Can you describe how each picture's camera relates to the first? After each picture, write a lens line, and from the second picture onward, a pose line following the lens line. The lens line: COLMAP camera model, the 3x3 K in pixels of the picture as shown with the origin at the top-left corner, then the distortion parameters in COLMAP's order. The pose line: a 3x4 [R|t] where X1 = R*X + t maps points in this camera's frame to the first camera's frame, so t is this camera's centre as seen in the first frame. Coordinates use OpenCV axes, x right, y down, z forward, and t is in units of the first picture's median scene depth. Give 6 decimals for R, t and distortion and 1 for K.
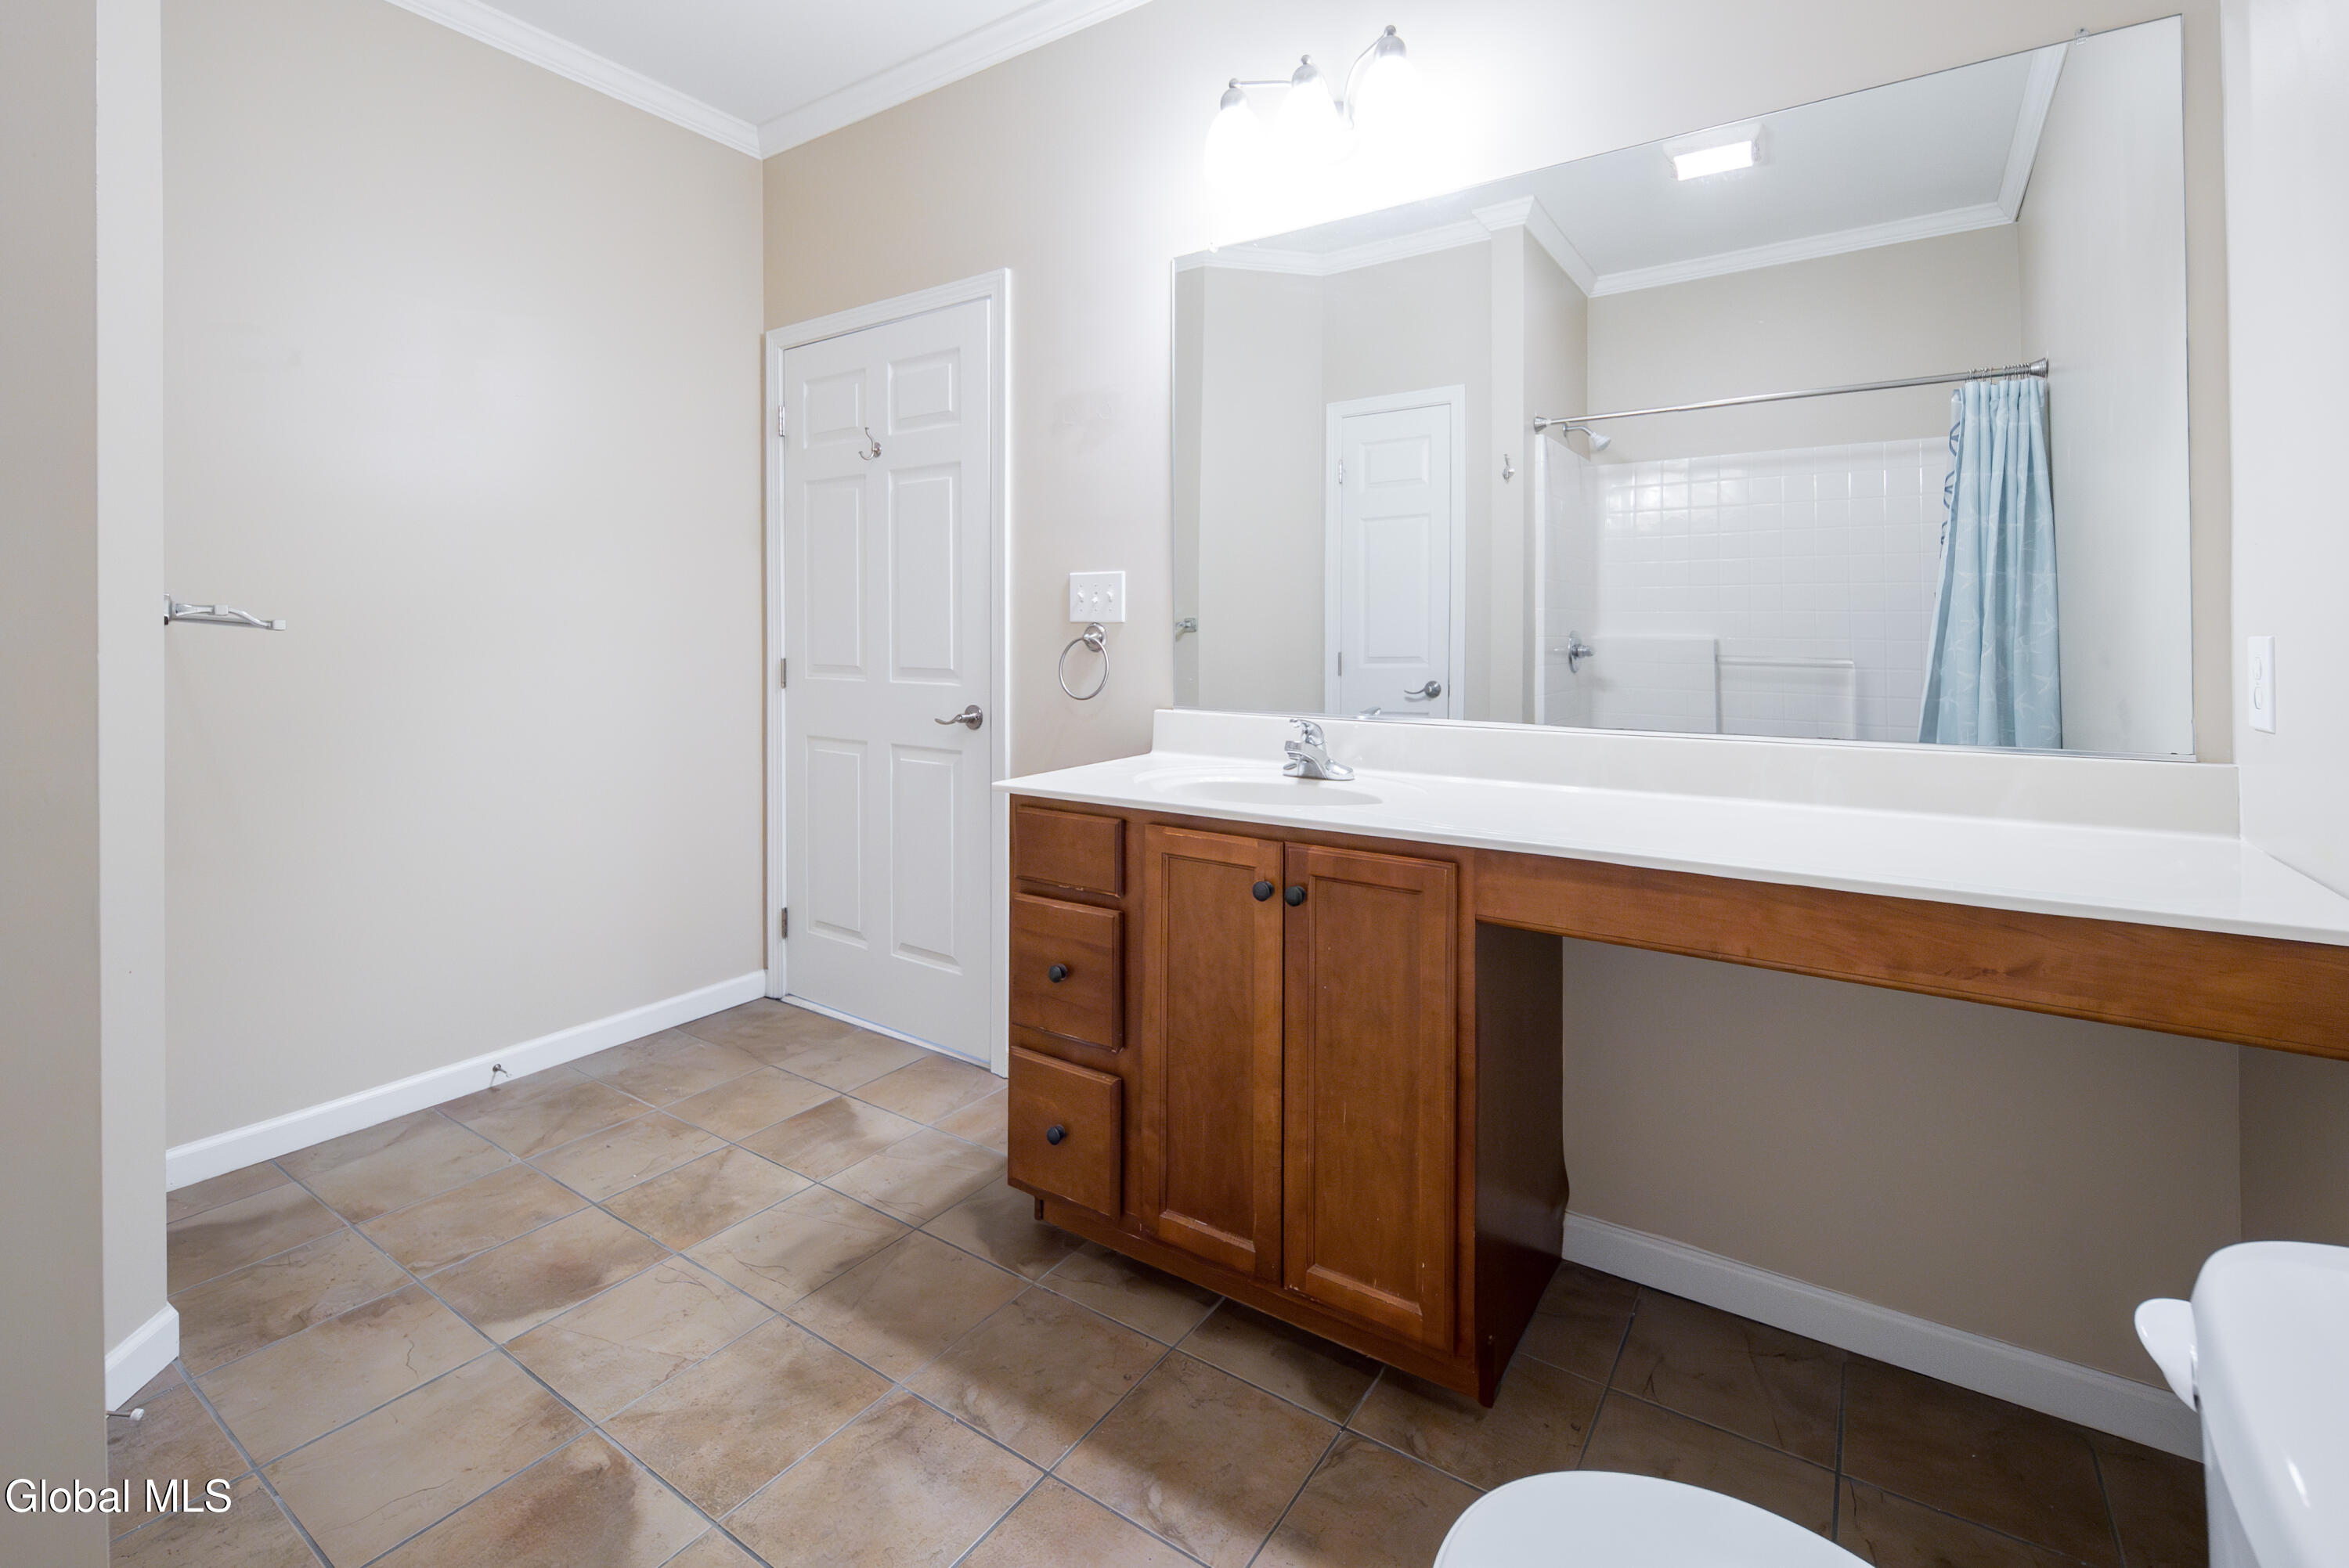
lens RADIAL K [[1051.6, 0, 1176.0], [0, 1051.6, 633.3], [0, 0, 1]] dist [0.011159, -0.000441]
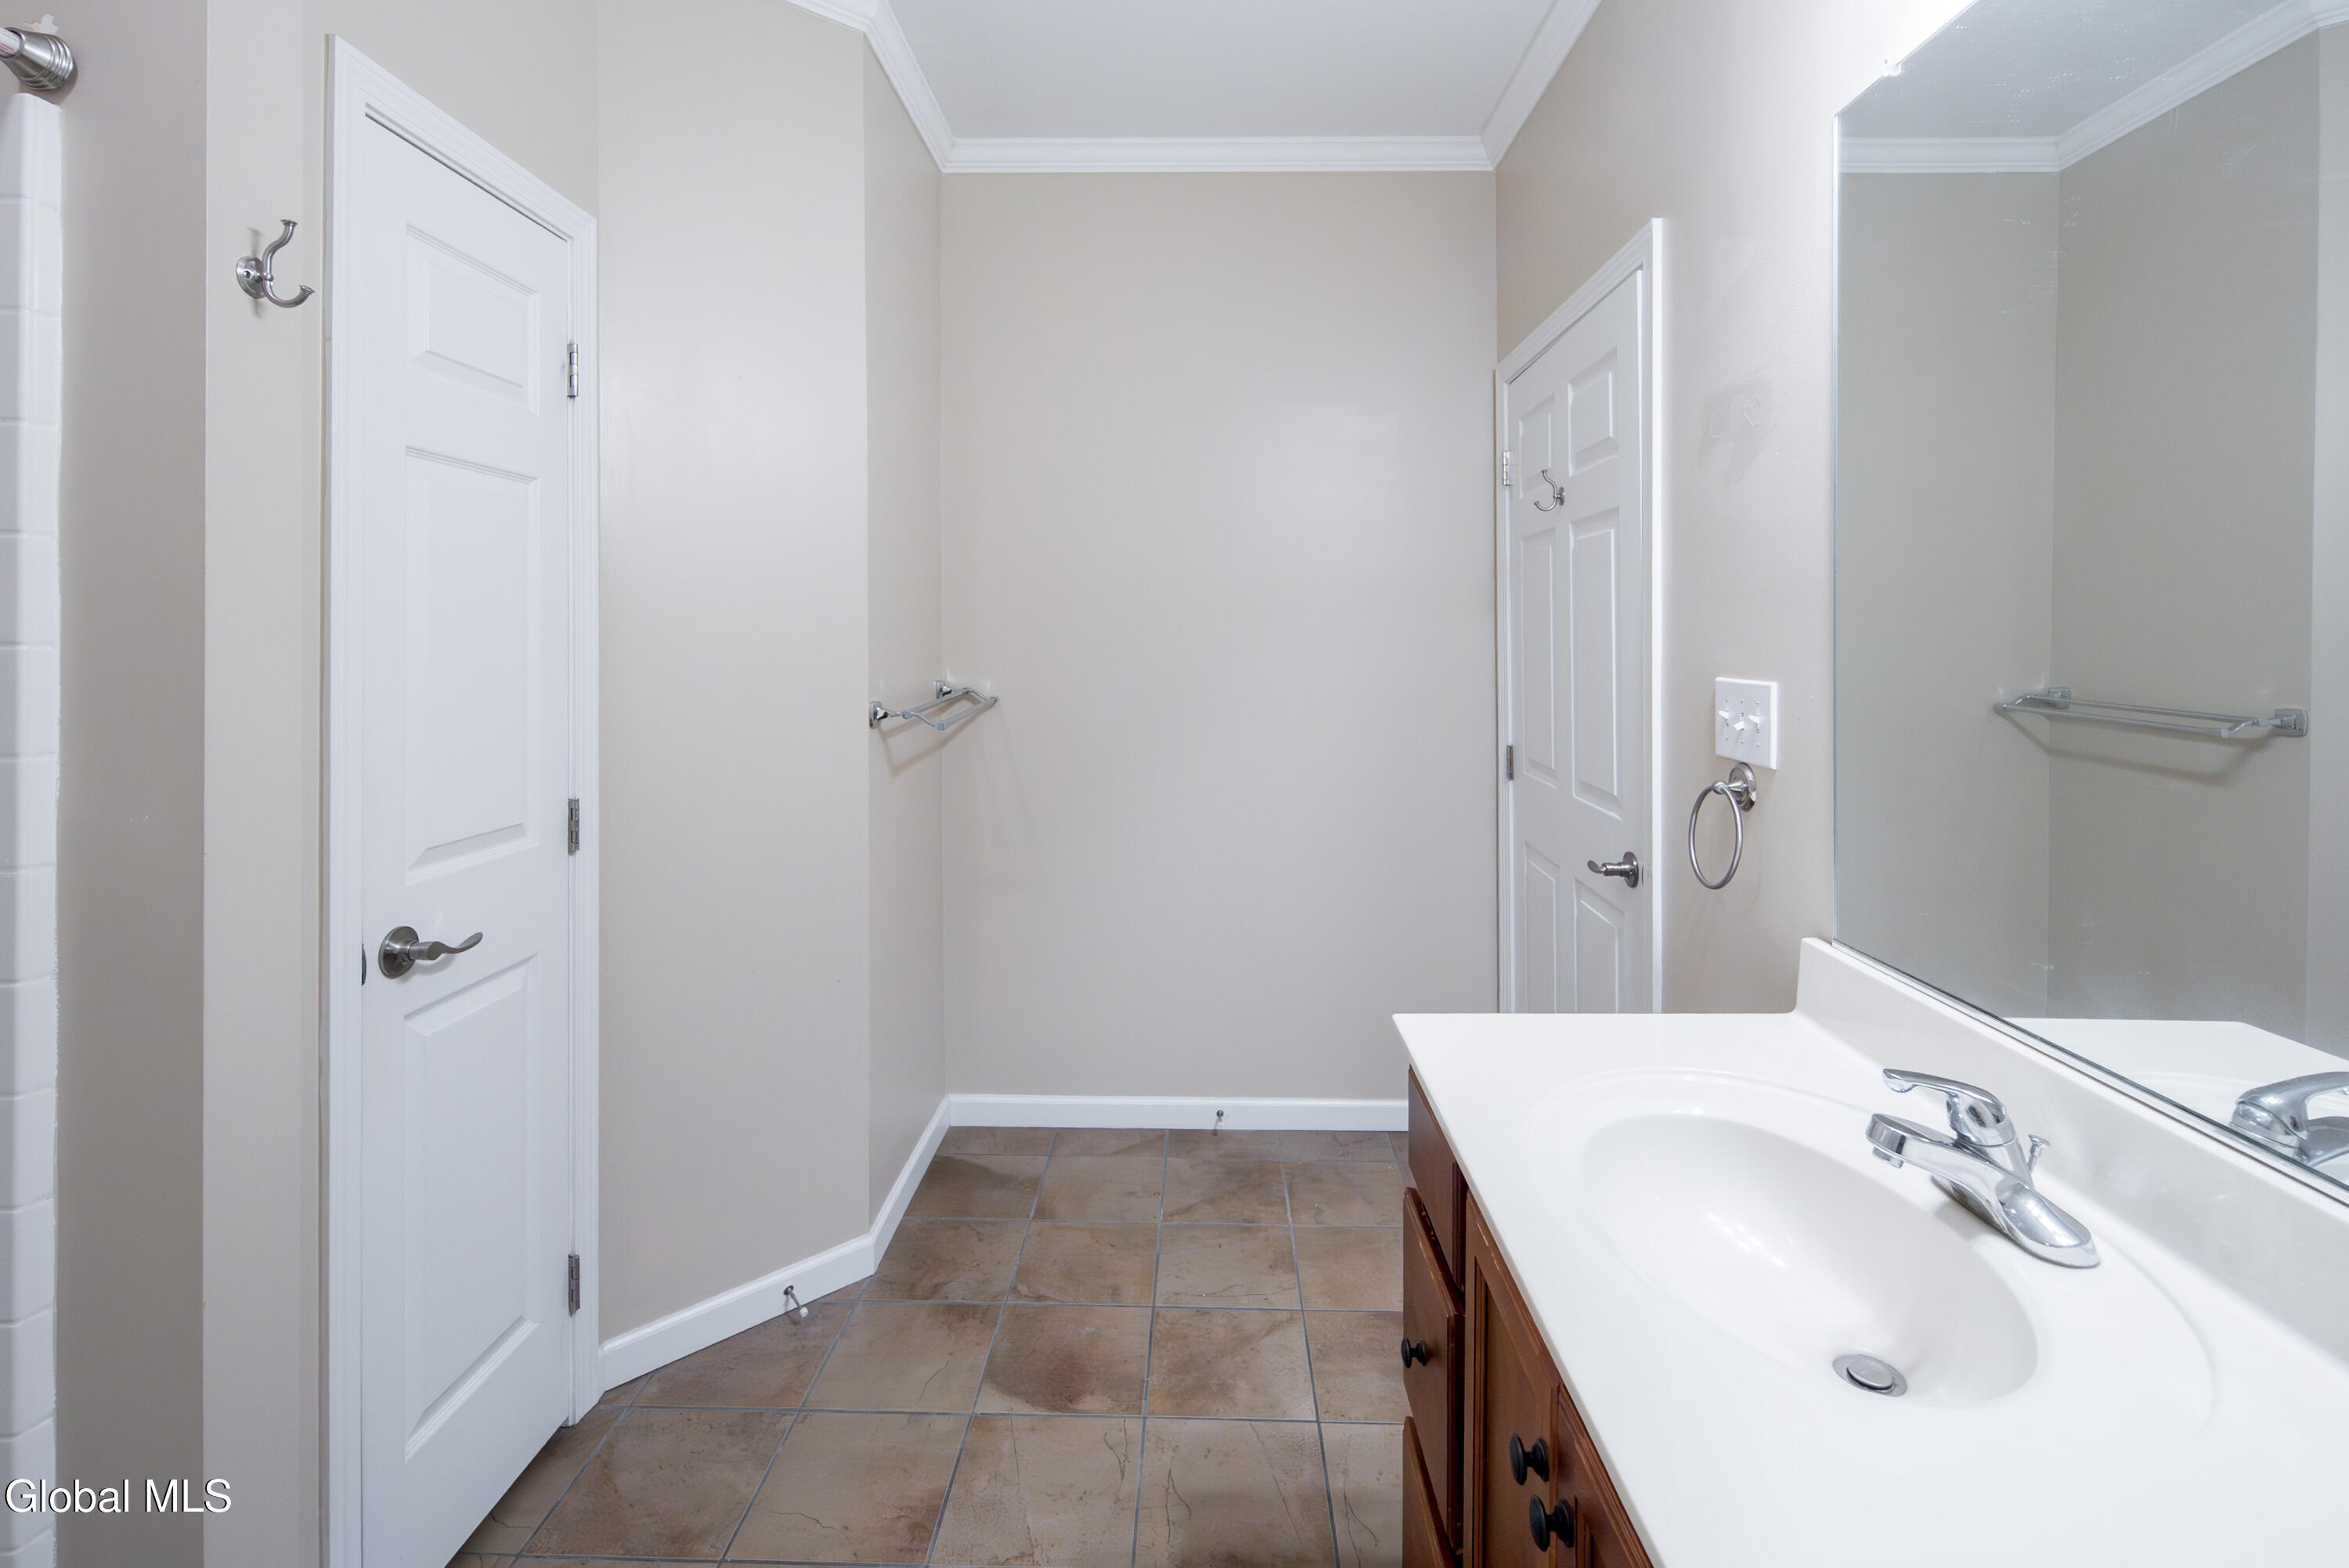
lens RADIAL K [[1061.1, 0, 1179.7], [0, 1061.1, 638.7], [0, 0, 1]] dist [0.001610, 0.000214]
pose [[0.548429, 0.004350, -0.836186, 0.324269], [-0.003358, 0.999990, 0.002999, -0.104677], [0.836190, 0.001163, 0.548438, 0.497479]]
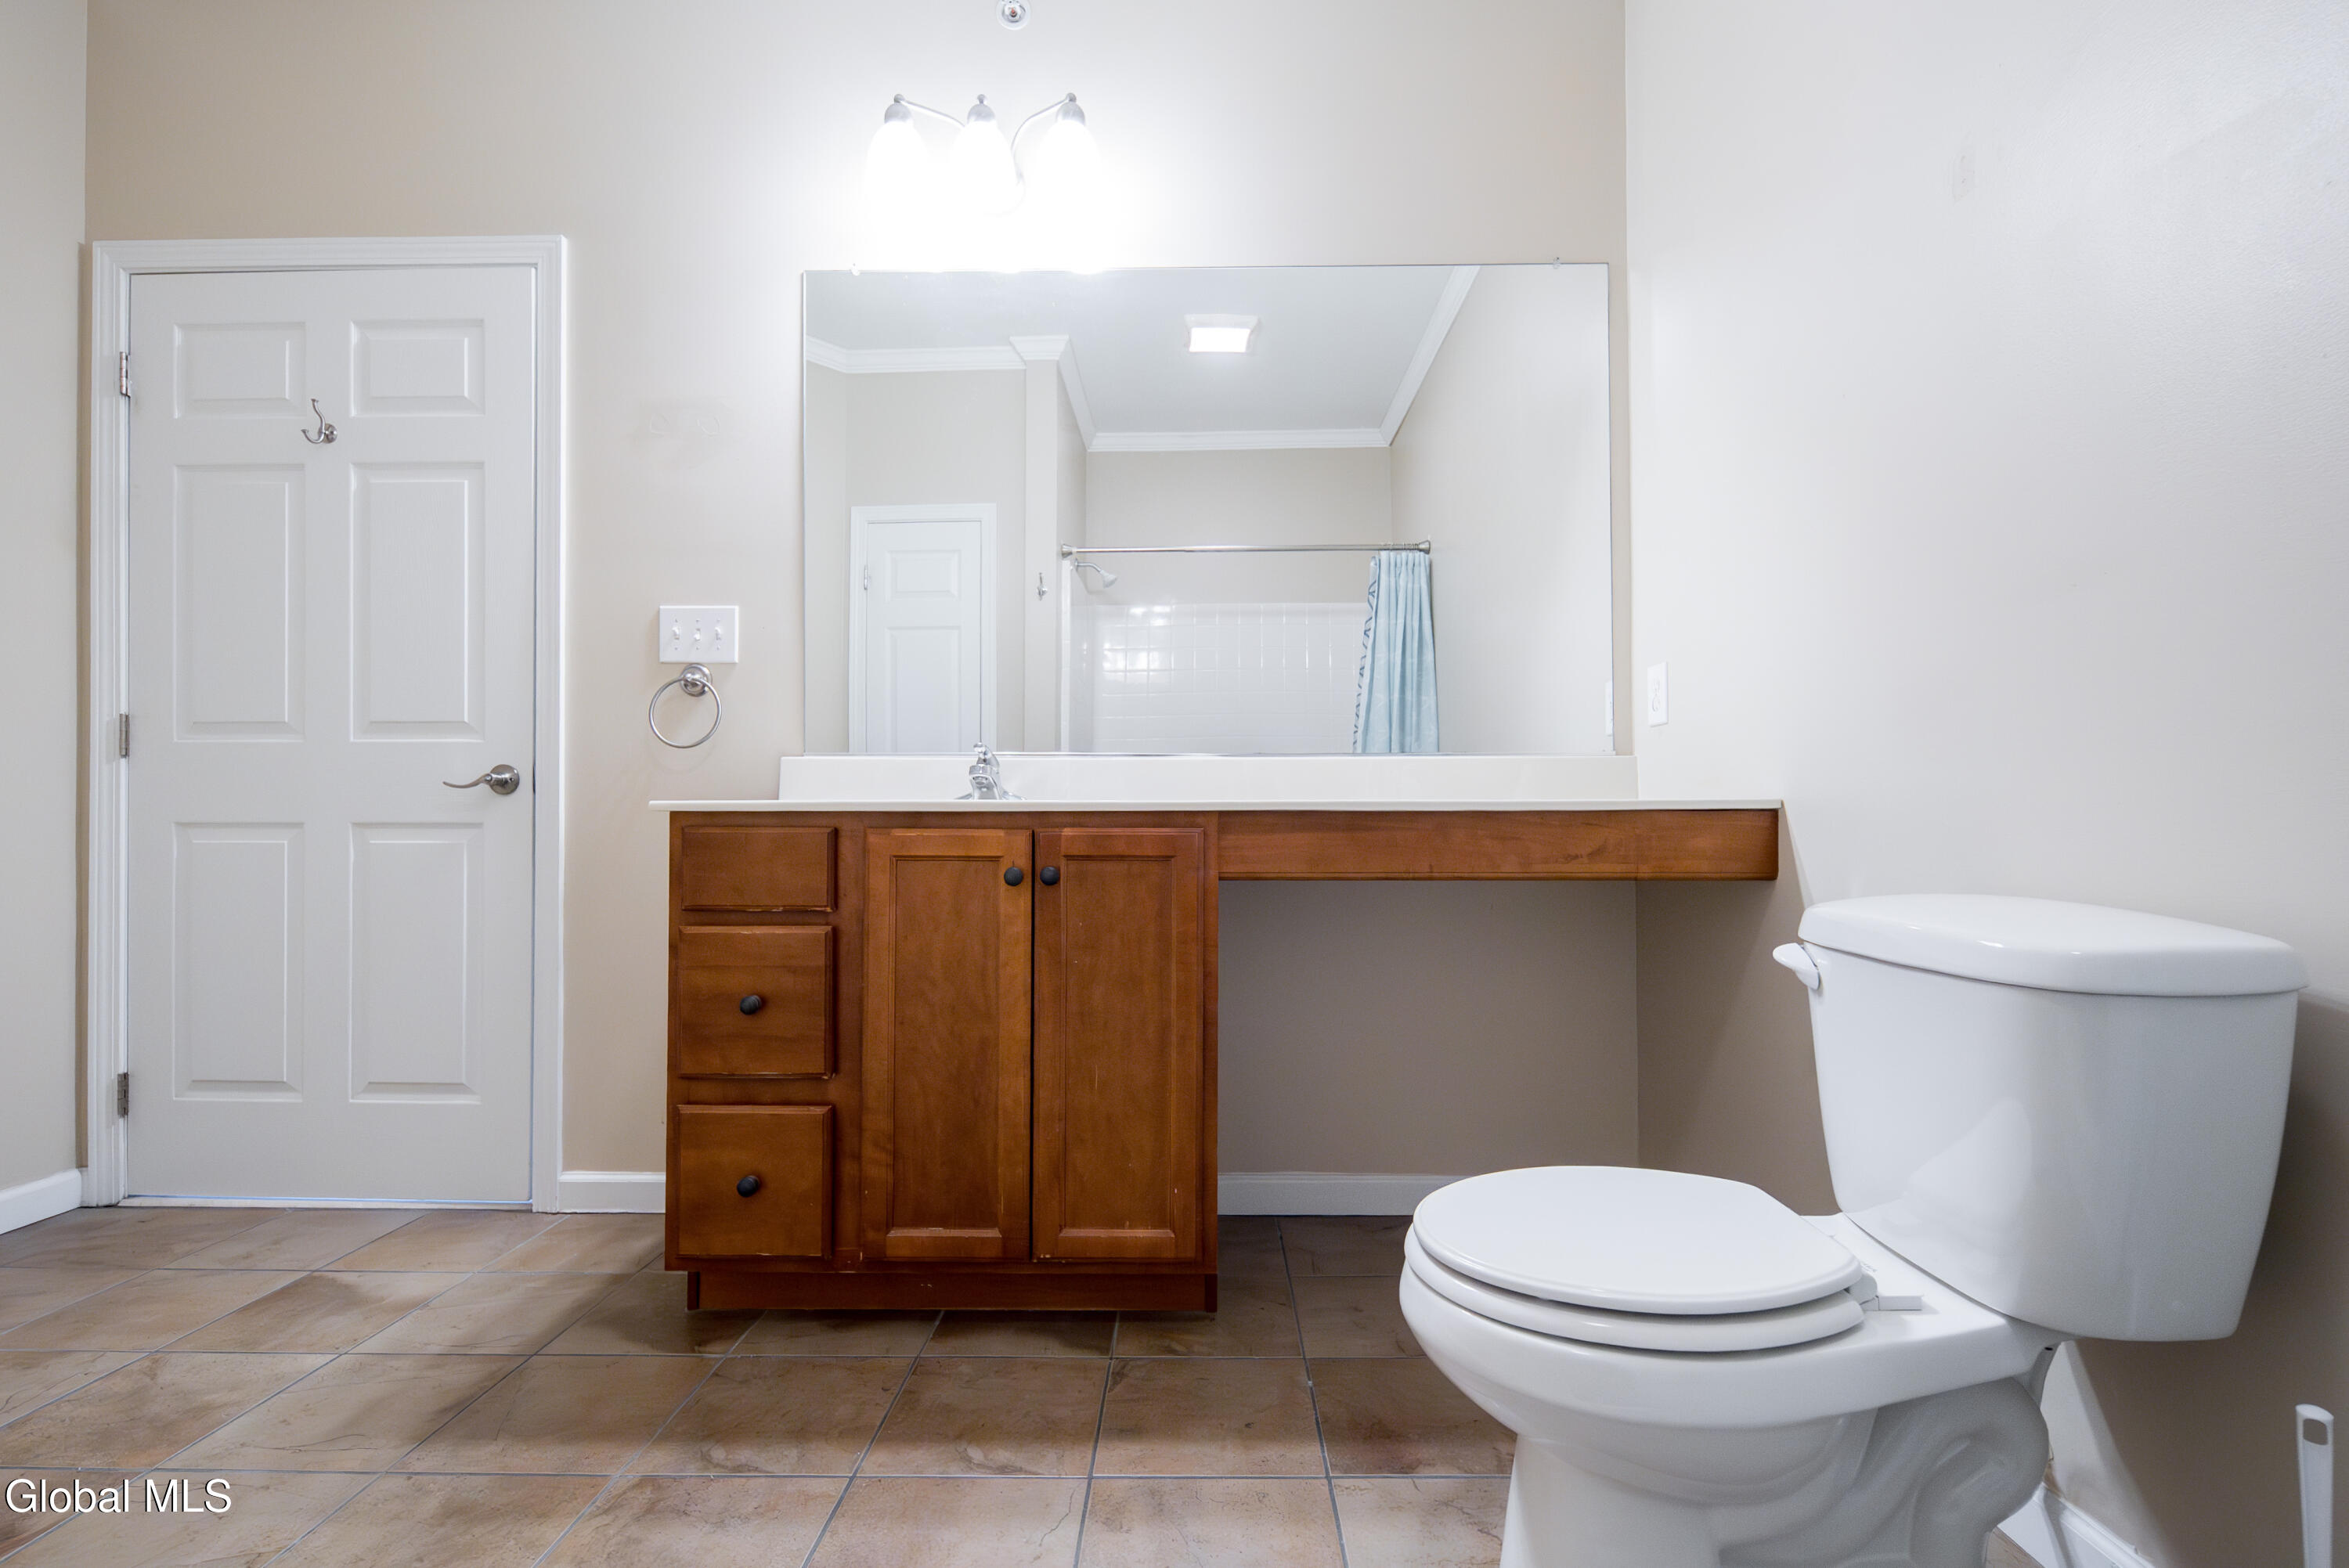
lens RADIAL K [[1057.7, 0, 1176.4], [0, 1057.7, 822.4], [0, 0, 1]] dist [0.010408, -0.004385]
pose [[0.837700, 0.003622, 0.546118, -0.283718], [0.000184, 0.999976, -0.006916, 0.164006], [-0.546130, 0.005894, 0.837679, 0.047055]]
